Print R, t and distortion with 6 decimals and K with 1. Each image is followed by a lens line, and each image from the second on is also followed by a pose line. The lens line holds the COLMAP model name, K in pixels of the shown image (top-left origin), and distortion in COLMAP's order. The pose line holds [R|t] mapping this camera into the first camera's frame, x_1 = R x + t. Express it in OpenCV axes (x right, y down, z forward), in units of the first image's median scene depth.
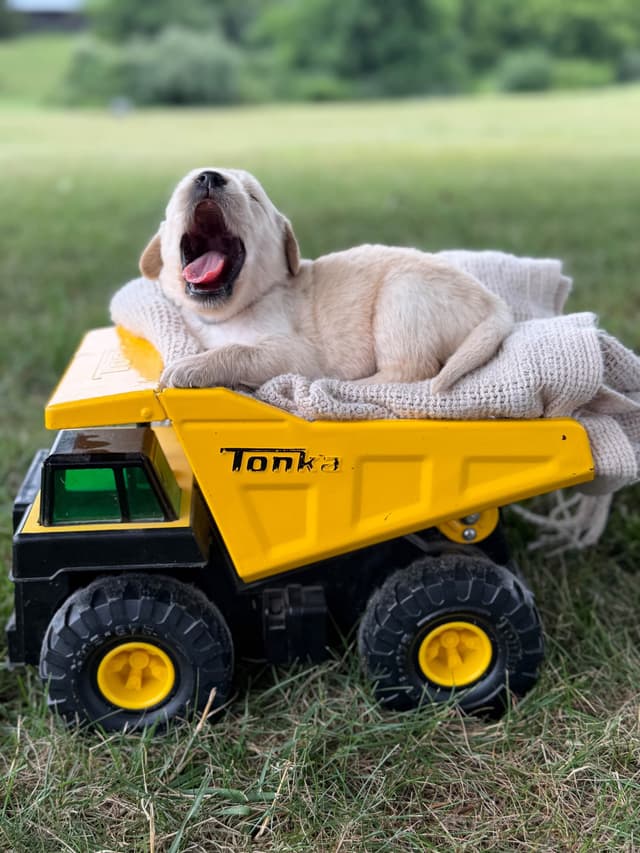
lens RADIAL K [[1005.9, 0, 314.1], [0, 1005.9, 430.7], [0, 0, 1]] dist [0.238351, -0.763975]
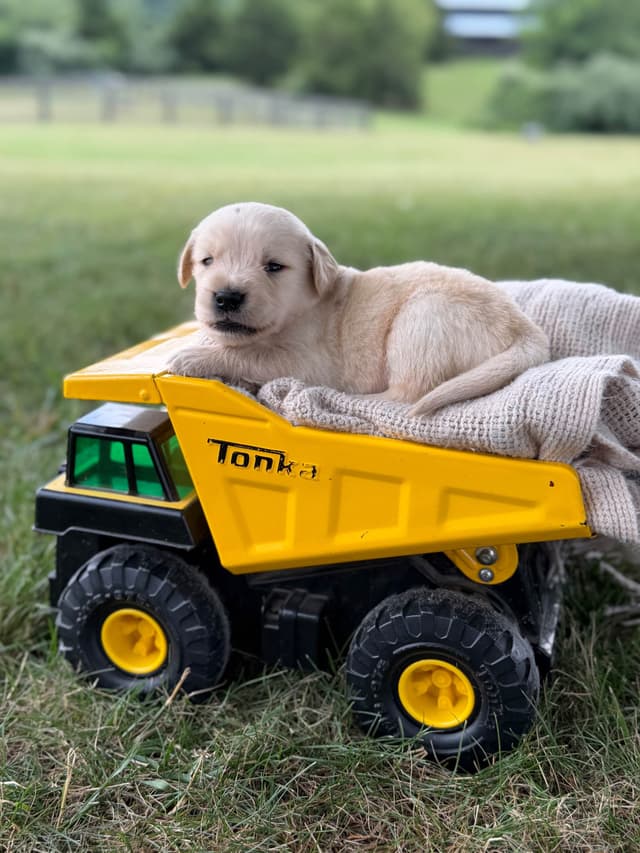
lens RADIAL K [[1009.6, 0, 326.8], [0, 1009.6, 430.0], [0, 0, 1]] dist [0.180318, -0.388191]
pose [[0.928353, 0.146364, -0.341669, 0.353515], [-0.154581, 0.987975, 0.003214, -0.012853], [0.338031, 0.049832, 0.939815, 0.055547]]
